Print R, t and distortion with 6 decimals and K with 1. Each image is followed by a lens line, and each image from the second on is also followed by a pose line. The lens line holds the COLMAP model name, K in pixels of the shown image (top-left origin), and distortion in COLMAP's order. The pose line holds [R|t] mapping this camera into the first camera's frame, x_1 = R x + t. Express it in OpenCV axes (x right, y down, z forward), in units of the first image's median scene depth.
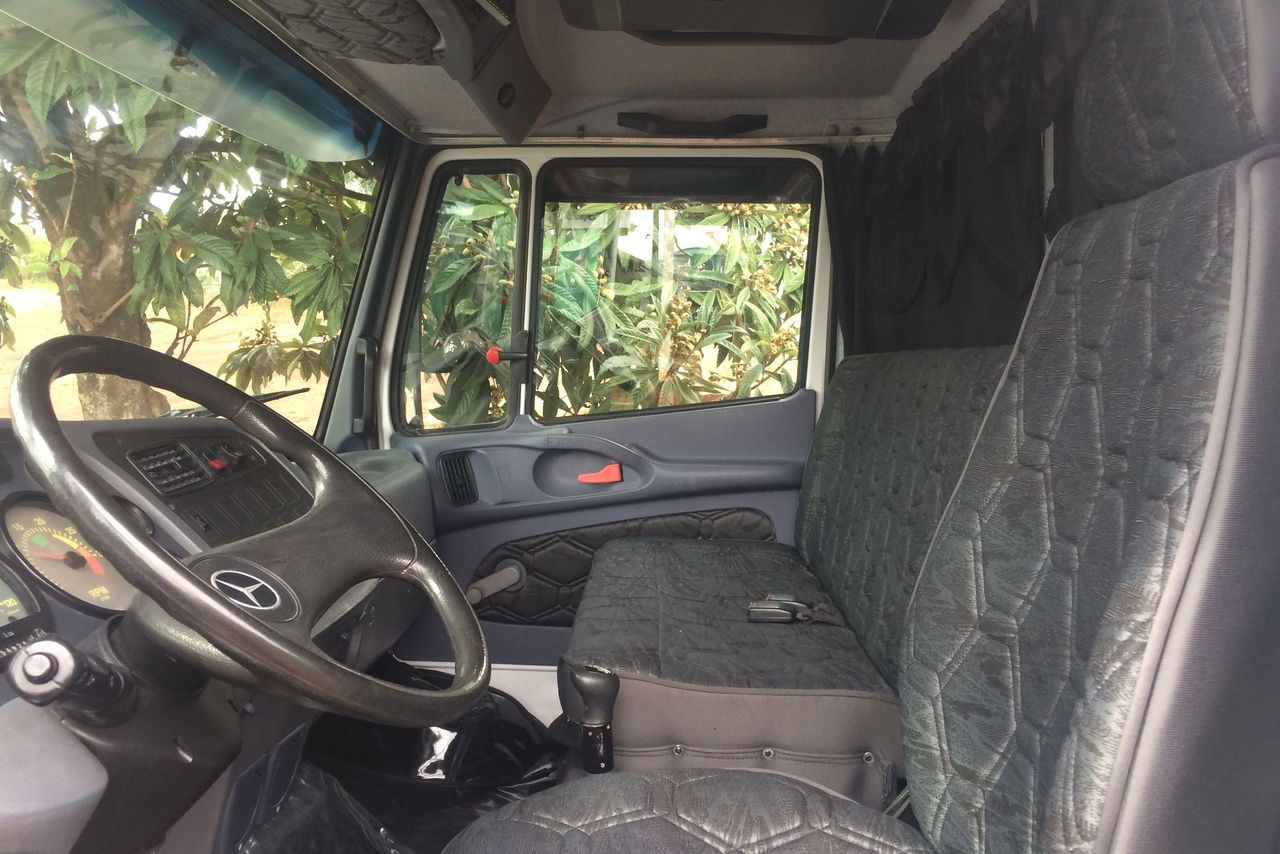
lens RADIAL K [[1100.0, 0, 633.2], [0, 1100.0, 428.8], [0, 0, 1]] dist [0.105845, -0.149874]
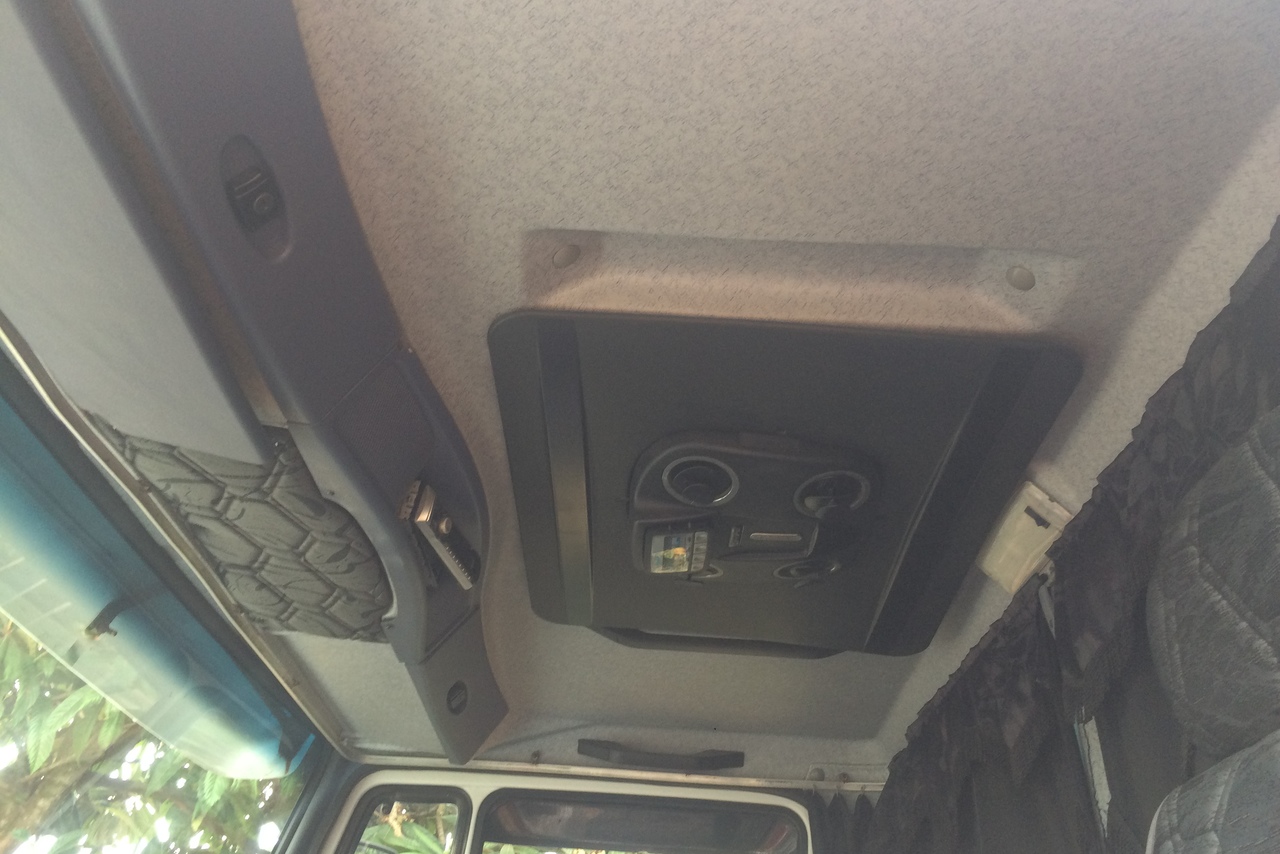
lens RADIAL K [[1100.0, 0, 633.2], [0, 1100.0, 428.8], [0, 0, 1]] dist [0.105845, -0.149874]
pose [[0.997233, 0.073147, 0.013299, -0.000047], [-0.051598, 0.809733, -0.584526, 0.038605], [-0.053525, 0.582222, 0.811266, 0.131176]]
